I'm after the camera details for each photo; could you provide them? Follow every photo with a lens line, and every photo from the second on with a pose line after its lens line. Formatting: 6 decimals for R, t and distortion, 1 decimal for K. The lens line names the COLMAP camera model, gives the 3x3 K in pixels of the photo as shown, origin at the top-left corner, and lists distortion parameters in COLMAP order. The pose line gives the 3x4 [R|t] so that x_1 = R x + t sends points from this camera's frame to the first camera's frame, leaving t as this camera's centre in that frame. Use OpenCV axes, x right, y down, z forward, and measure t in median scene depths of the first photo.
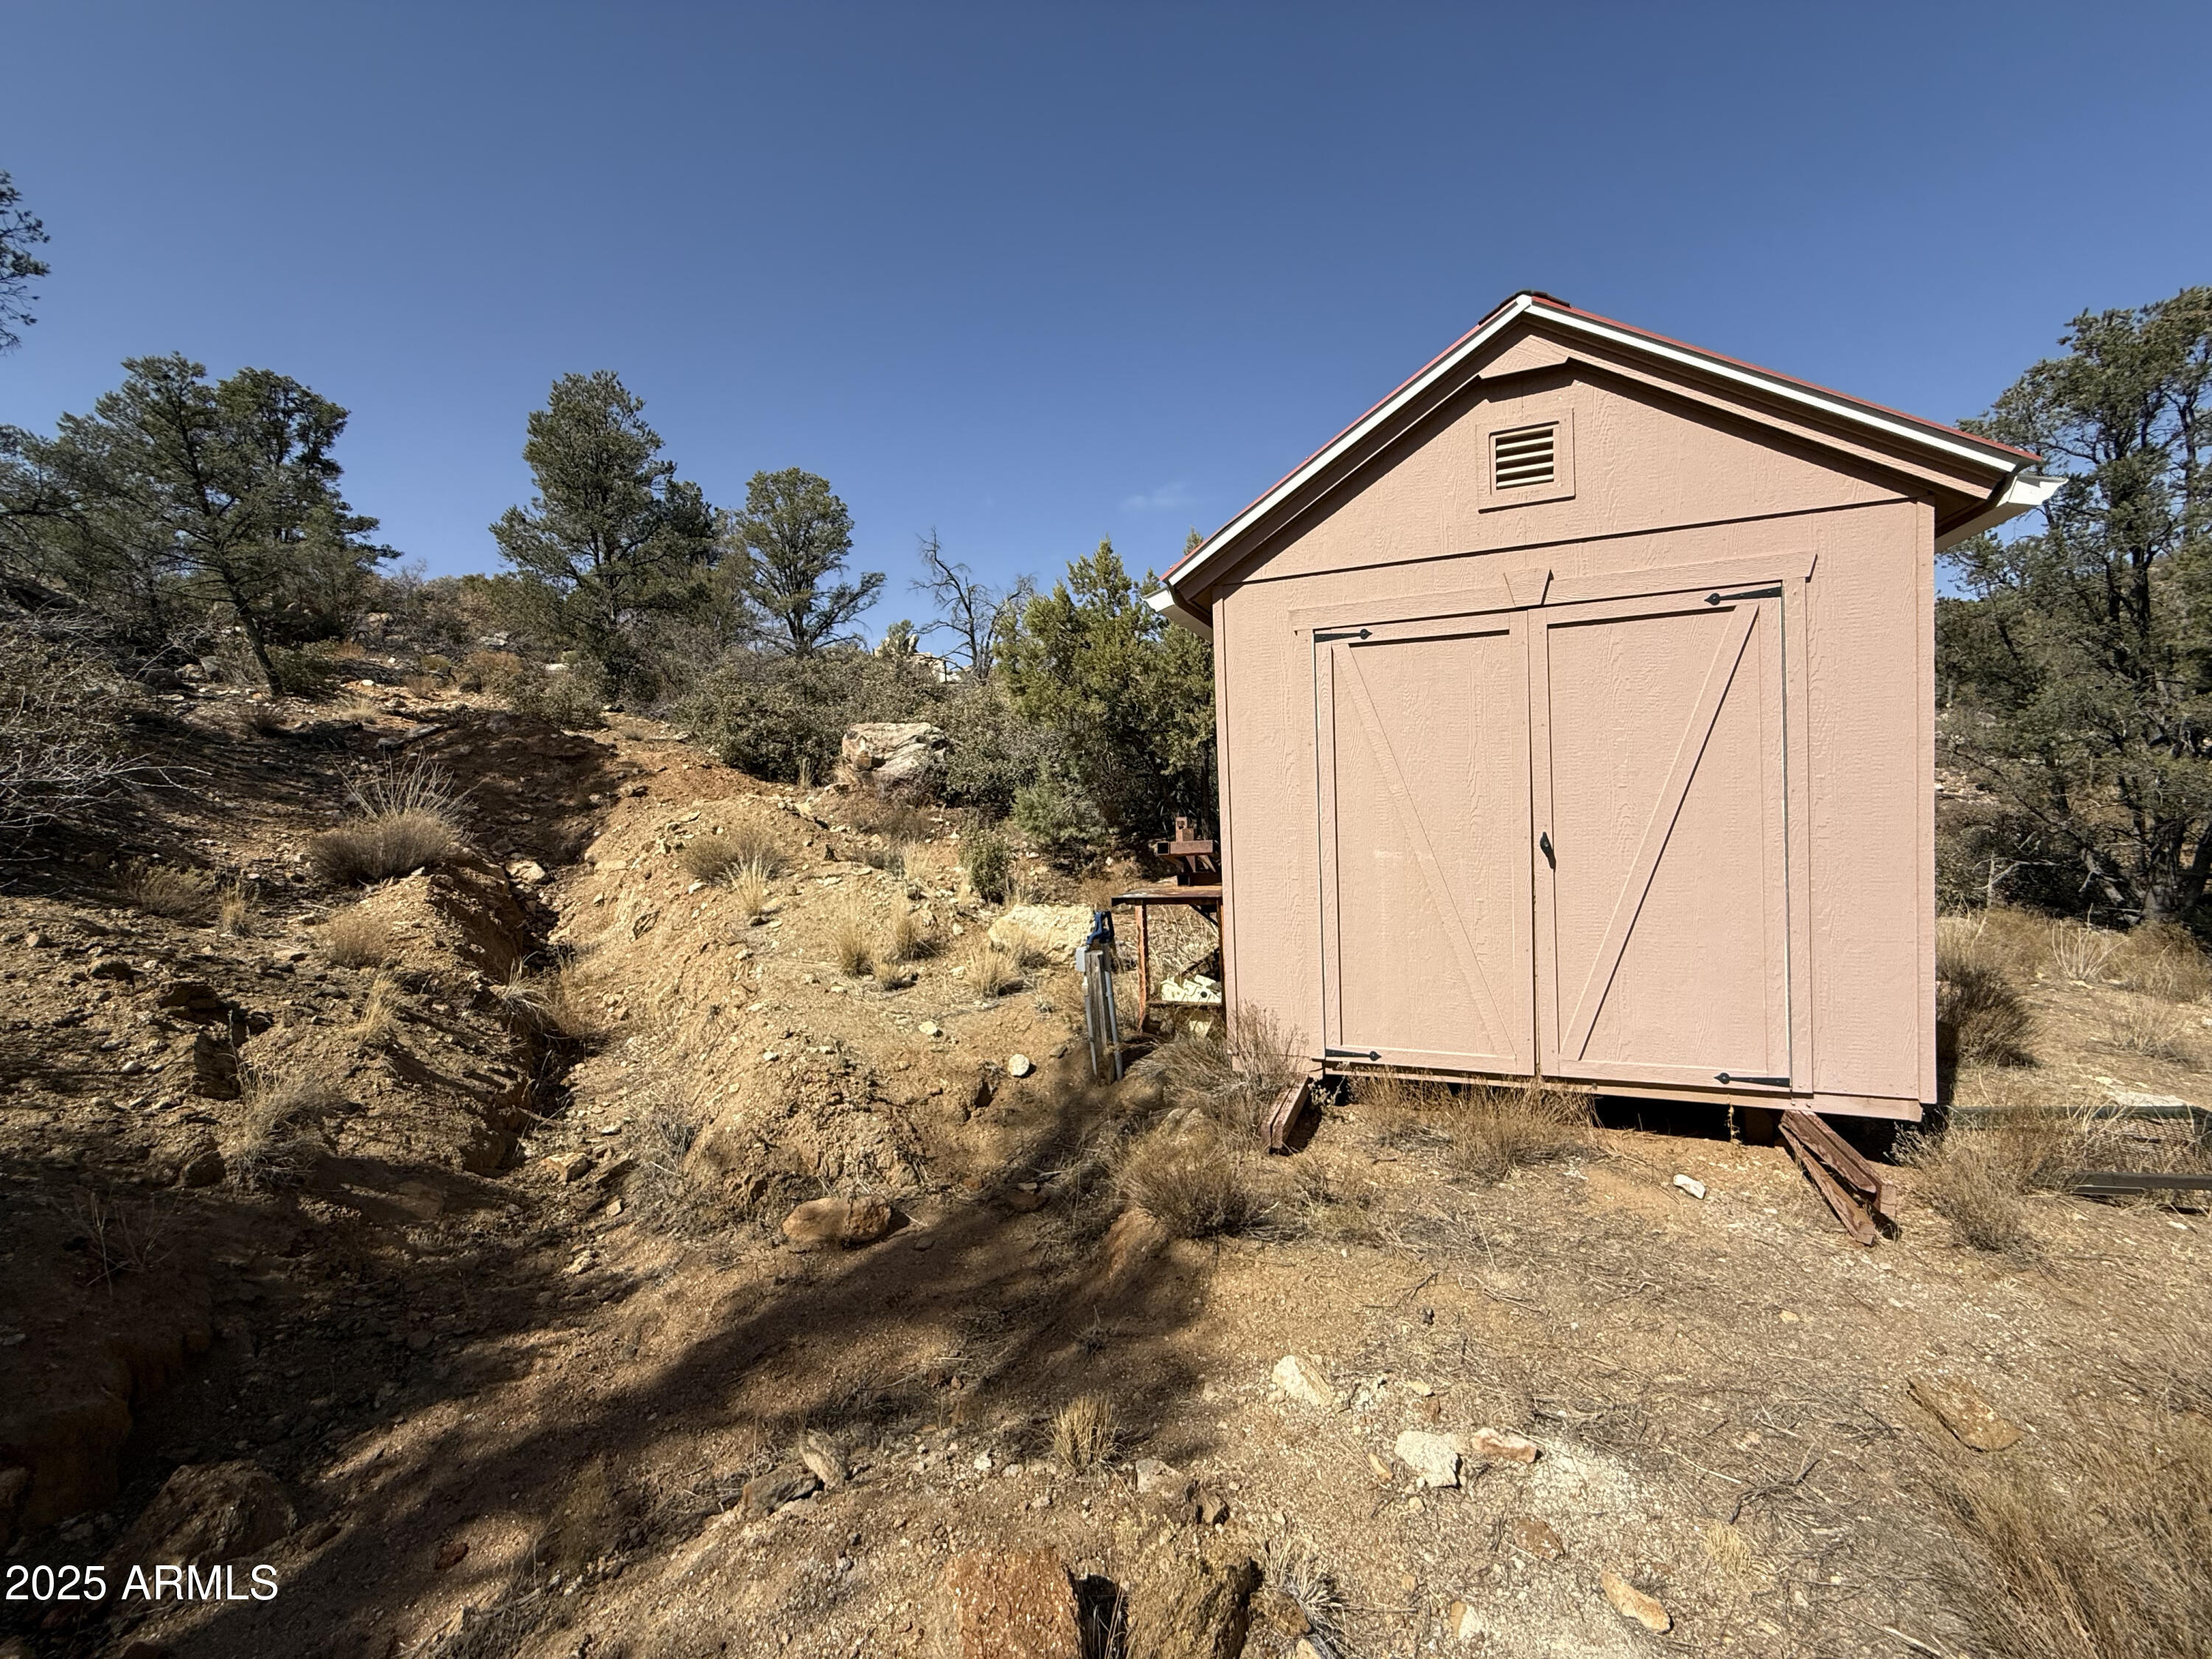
lens RADIAL K [[883.4, 0, 1107.0], [0, 883.4, 825.6], [0, 0, 1]] dist [0.000216, 0.000080]
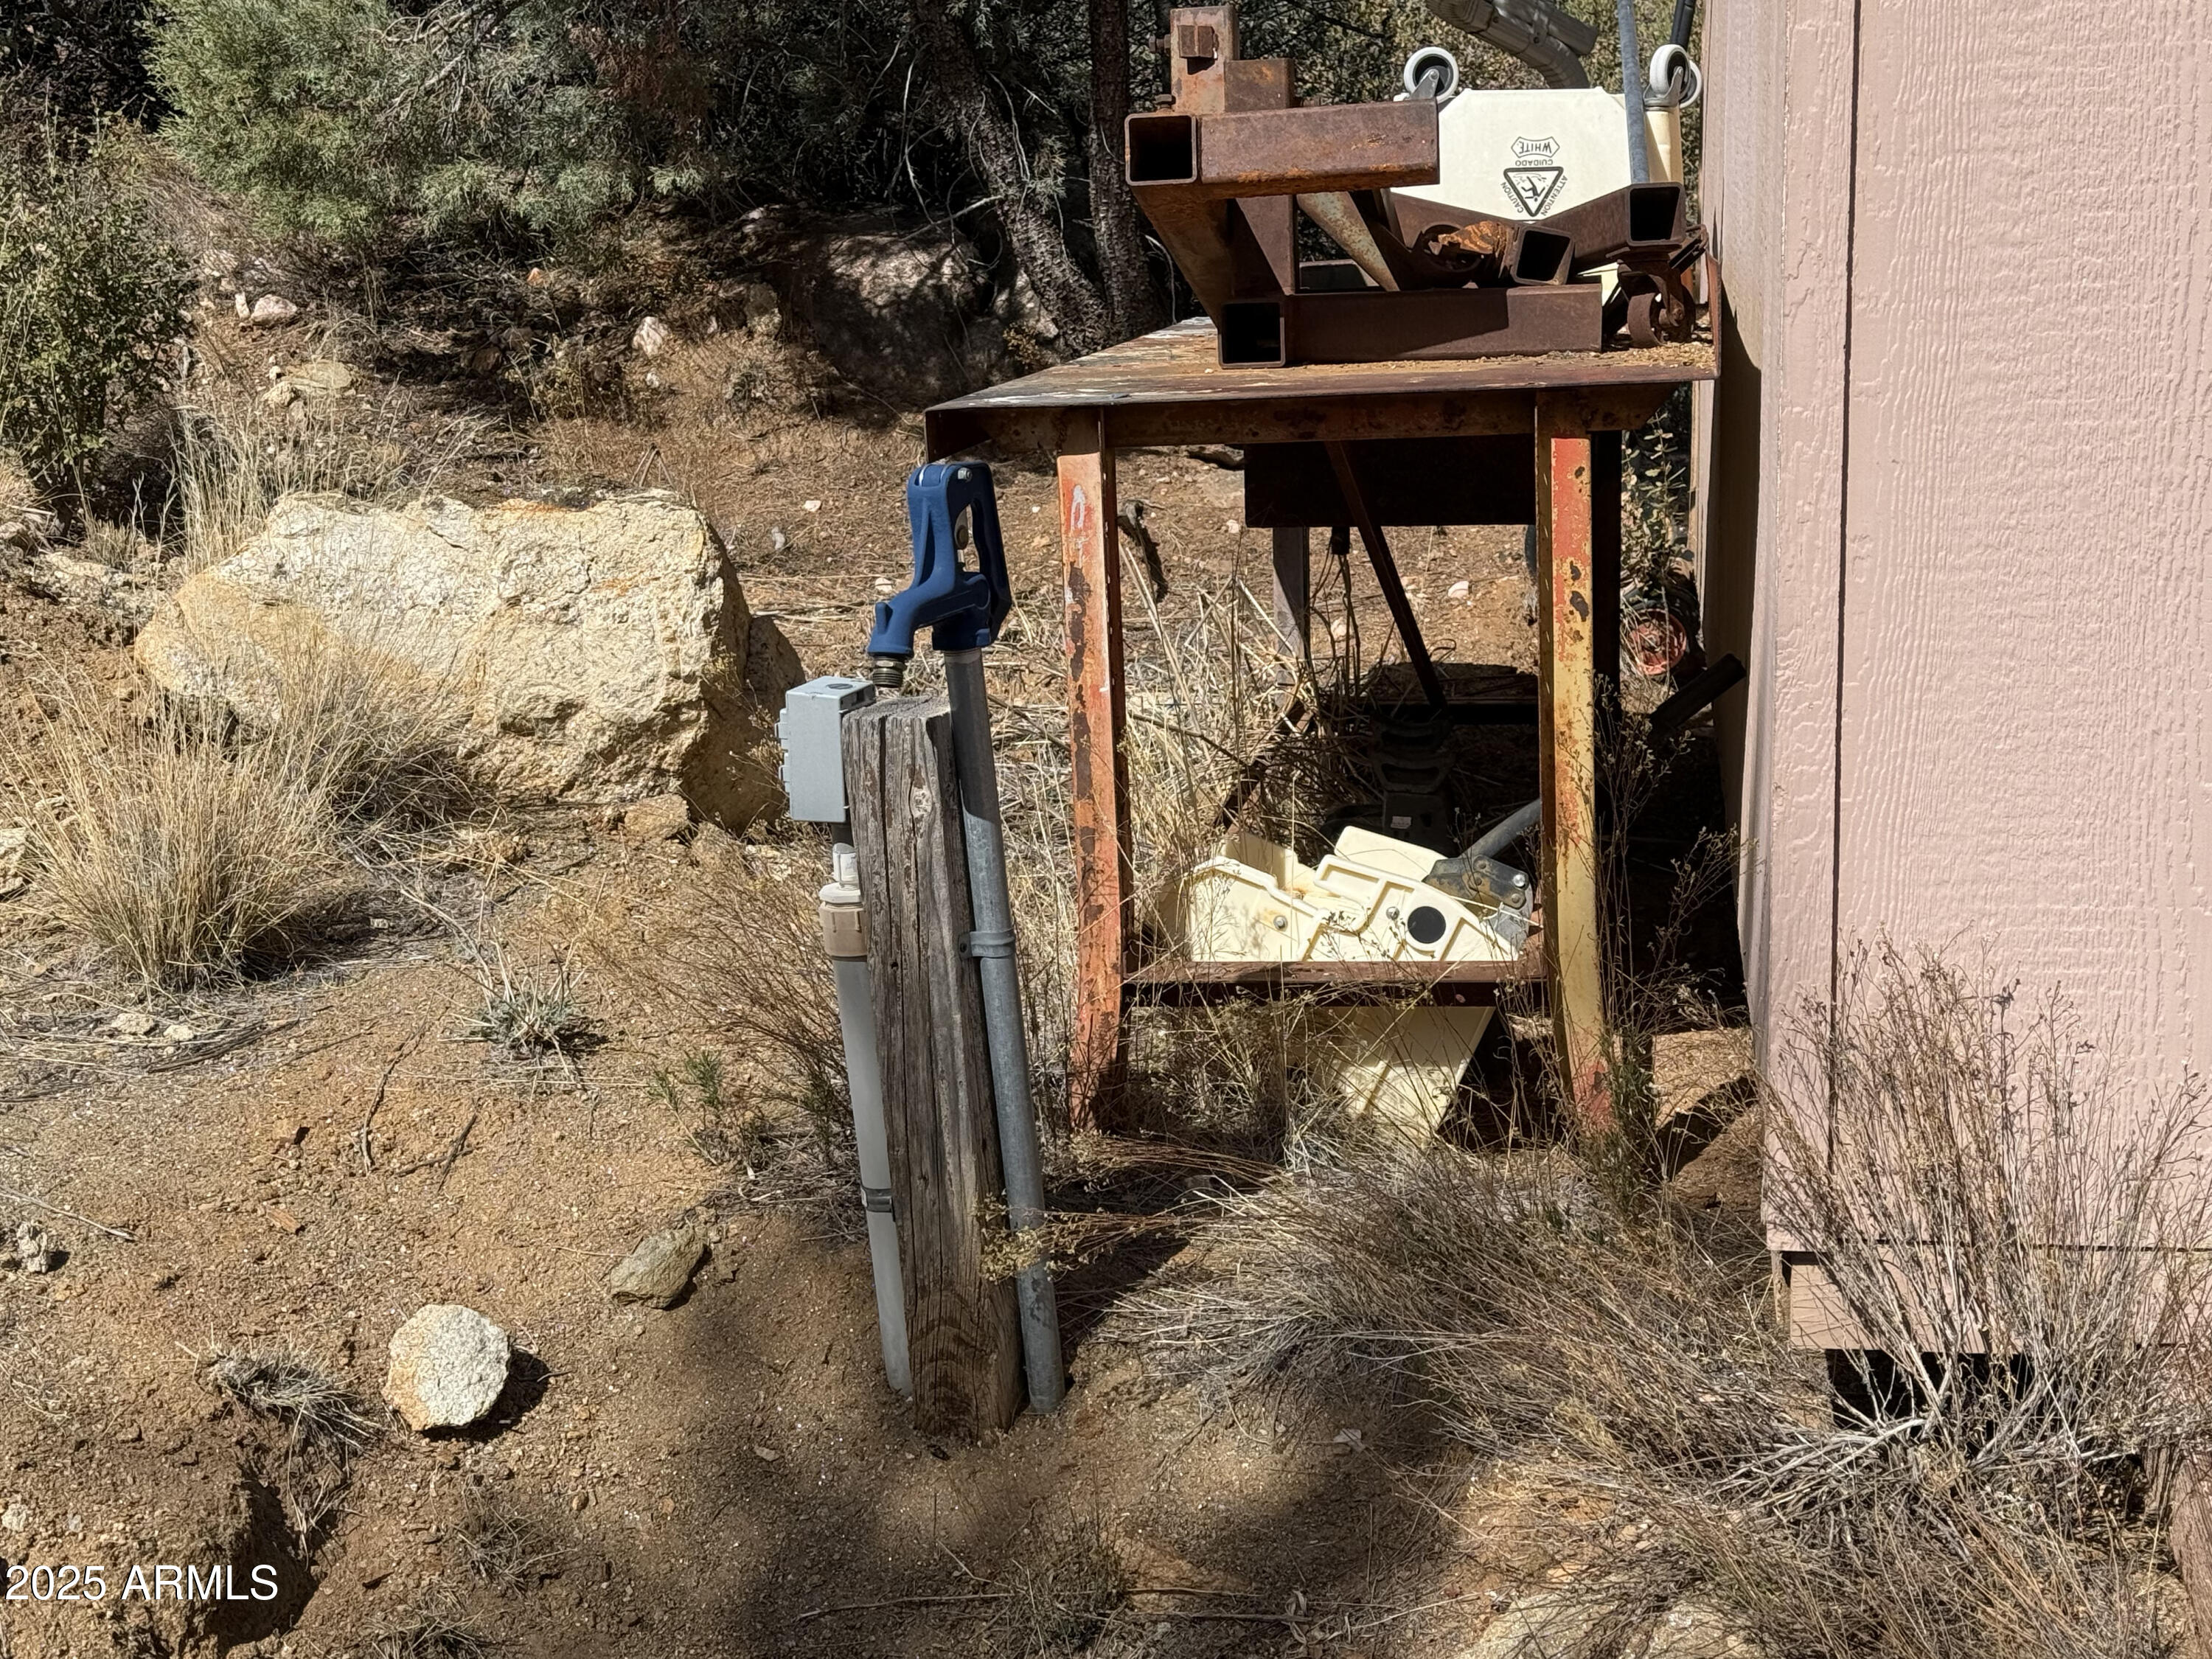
lens RADIAL K [[3206.4, 0, 1106.0], [0, 3206.4, 829.5], [0, 0, 1]] dist [0.160989, 0.030179]
pose [[0.977886, -0.033969, 0.206362, -0.119794], [0.001557, 0.987877, 0.155234, 0.080297], [-0.209133, -0.151479, 0.966083, 0.438940]]
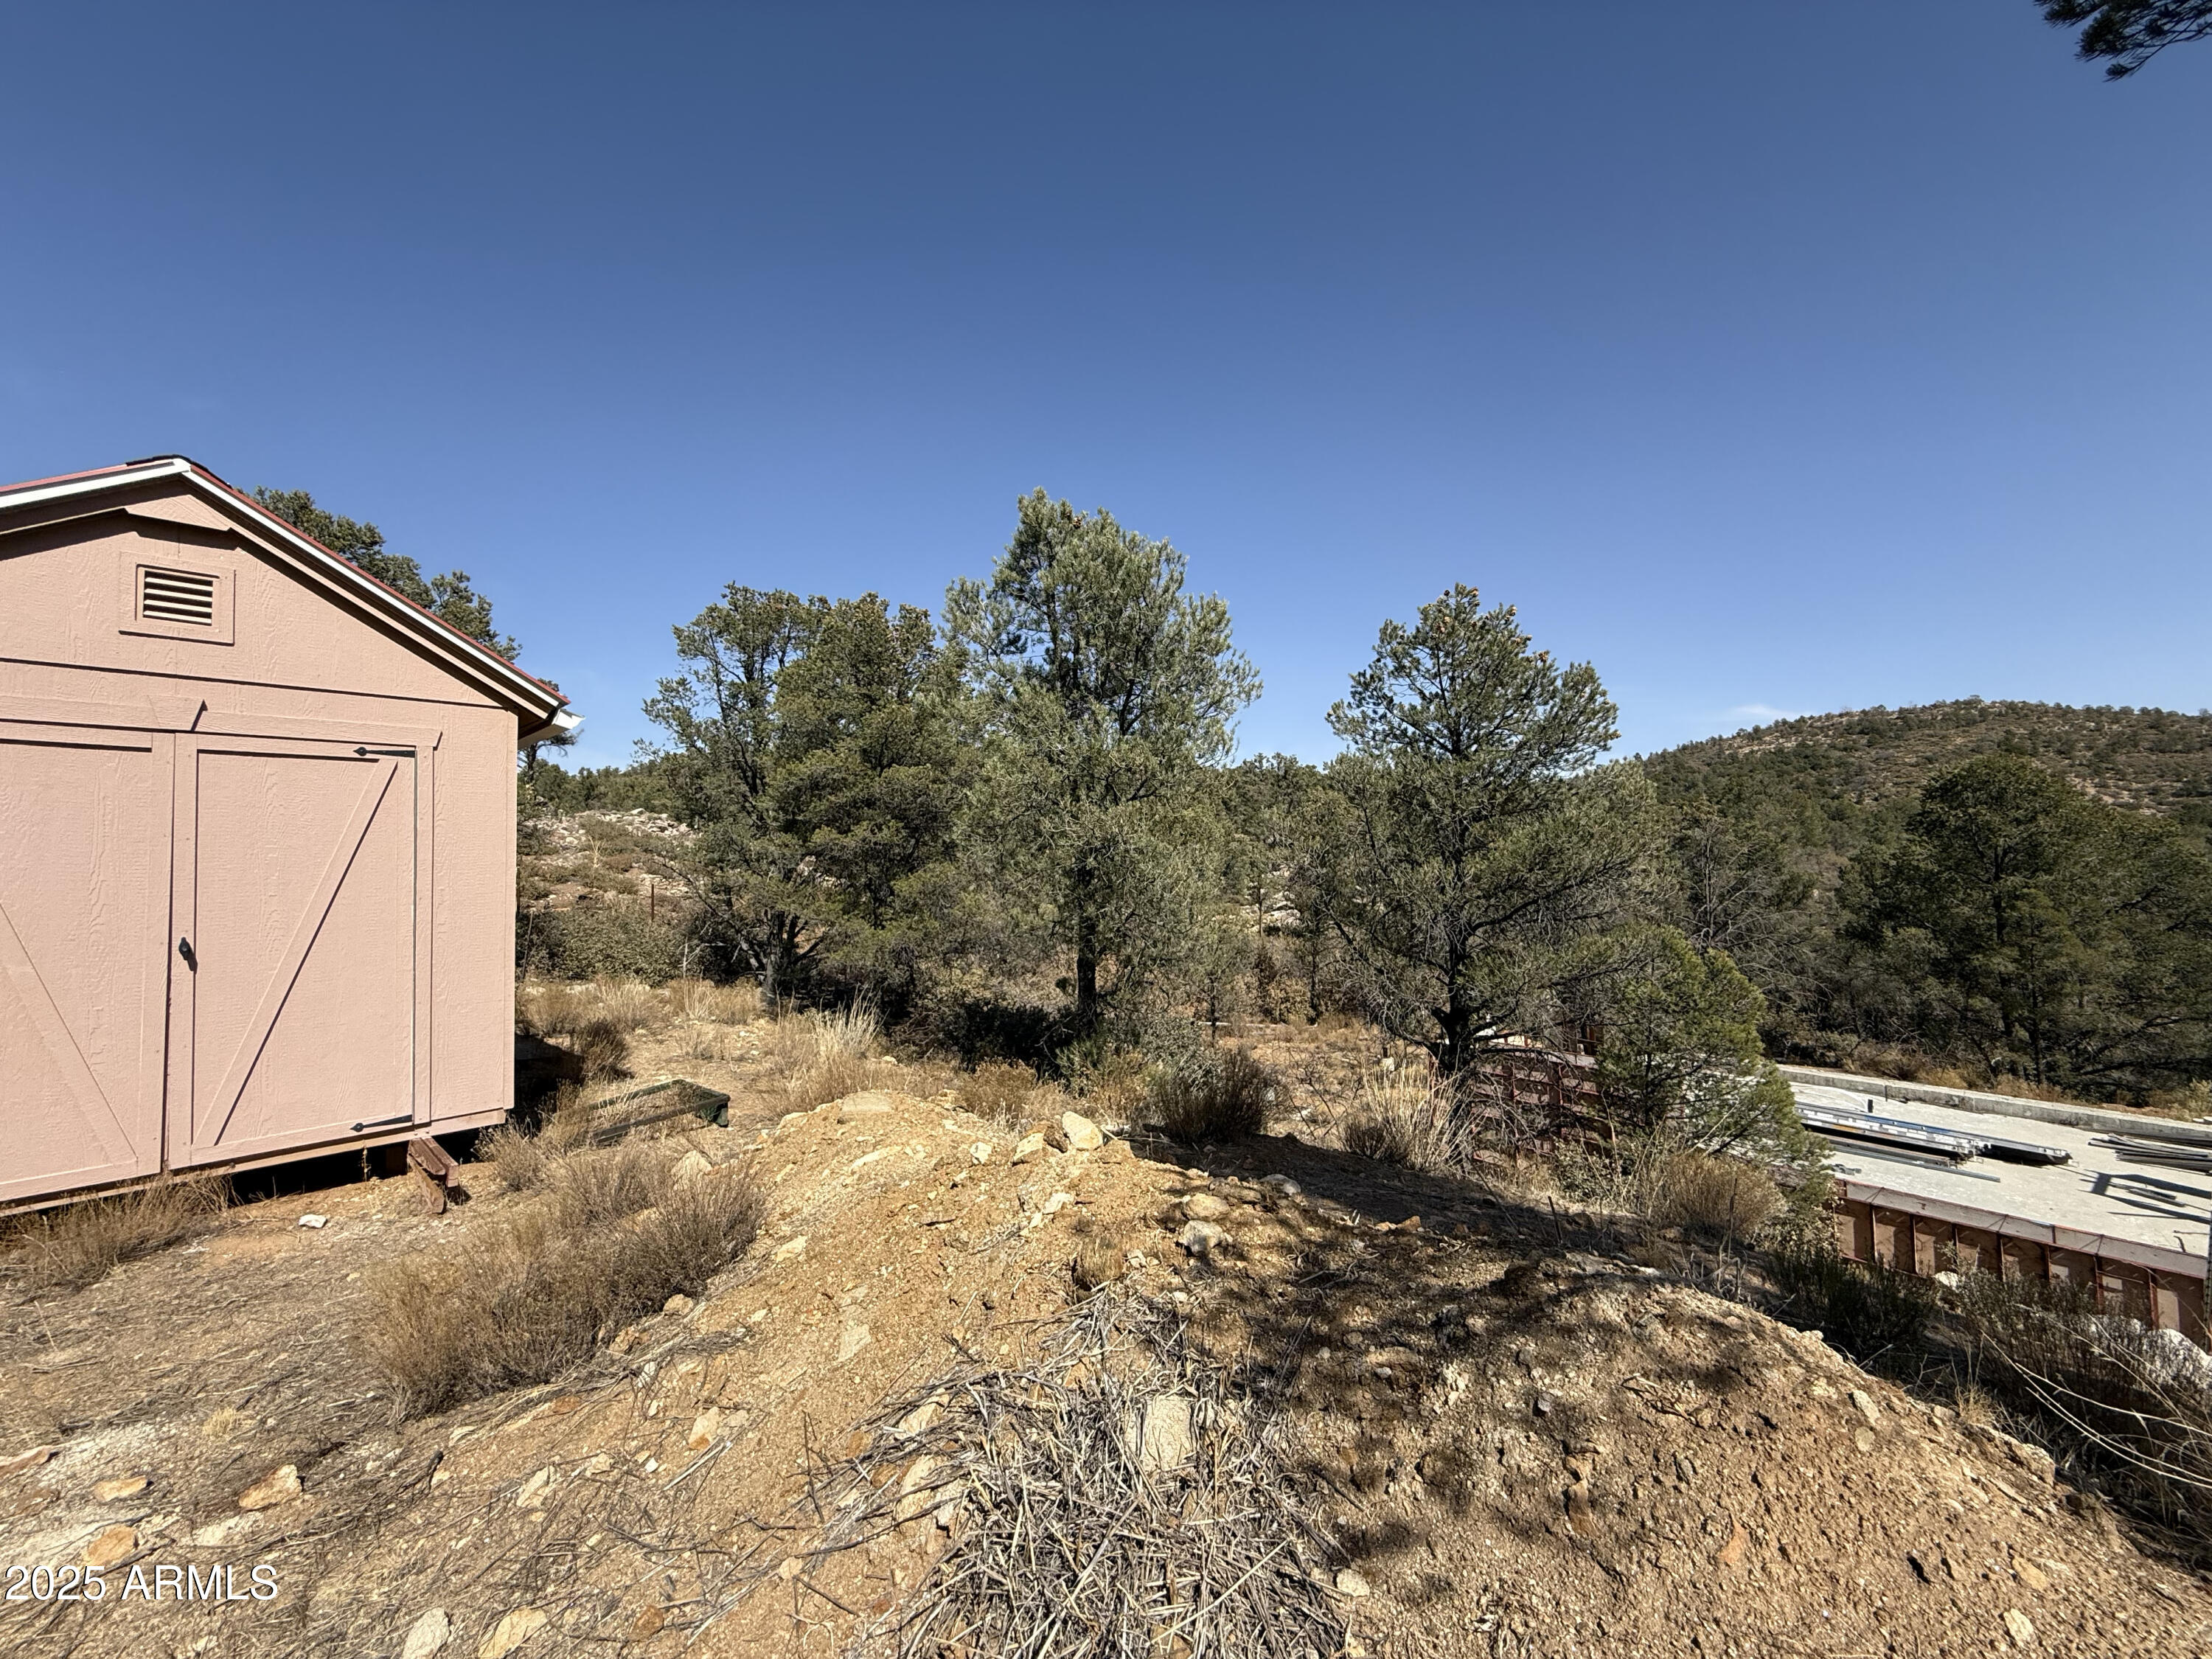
lens RADIAL K [[883.4, 0, 1107.0], [0, 883.4, 825.6], [0, 0, 1]] dist [0.000216, 0.000080]
pose [[0.390383, 0.069792, 0.918003, -0.061426], [0.034288, 0.995329, -0.090252, 0.006679], [-0.920014, 0.066709, 0.386166, -0.426296]]
